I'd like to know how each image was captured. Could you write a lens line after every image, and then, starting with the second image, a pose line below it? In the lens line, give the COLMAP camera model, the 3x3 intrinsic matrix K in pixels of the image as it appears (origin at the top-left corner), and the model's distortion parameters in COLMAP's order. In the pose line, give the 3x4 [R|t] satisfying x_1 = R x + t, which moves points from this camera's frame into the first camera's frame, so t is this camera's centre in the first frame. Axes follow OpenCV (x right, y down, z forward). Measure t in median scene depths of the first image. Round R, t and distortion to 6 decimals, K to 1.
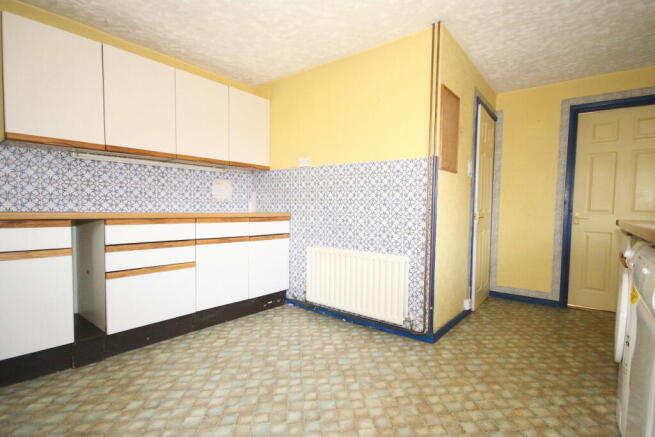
lens RADIAL K [[332.8, 0, 328.6], [0, 332.8, 223.4], [0, 0, 1]] dist [0.005674, 0.000681]
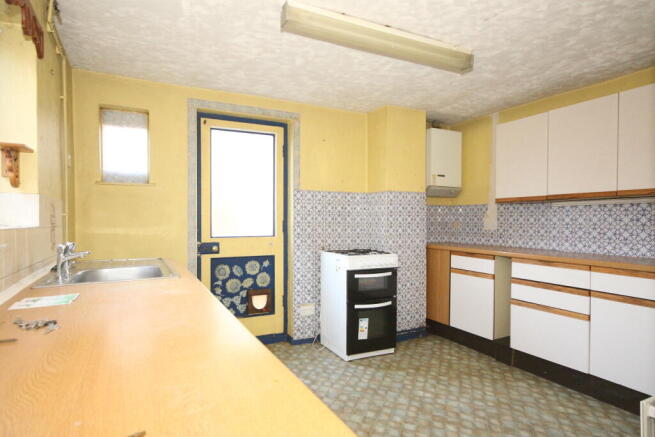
lens RADIAL K [[391.1, 0, 328.7], [0, 391.1, 218.9], [0, 0, 1]] dist [0.005043, 0.001422]
pose [[-0.421332, -0.013550, -0.906805, 0.917504], [-0.050407, 0.998693, 0.008498, -0.125364], [0.905504, 0.049290, -0.421465, 0.891511]]
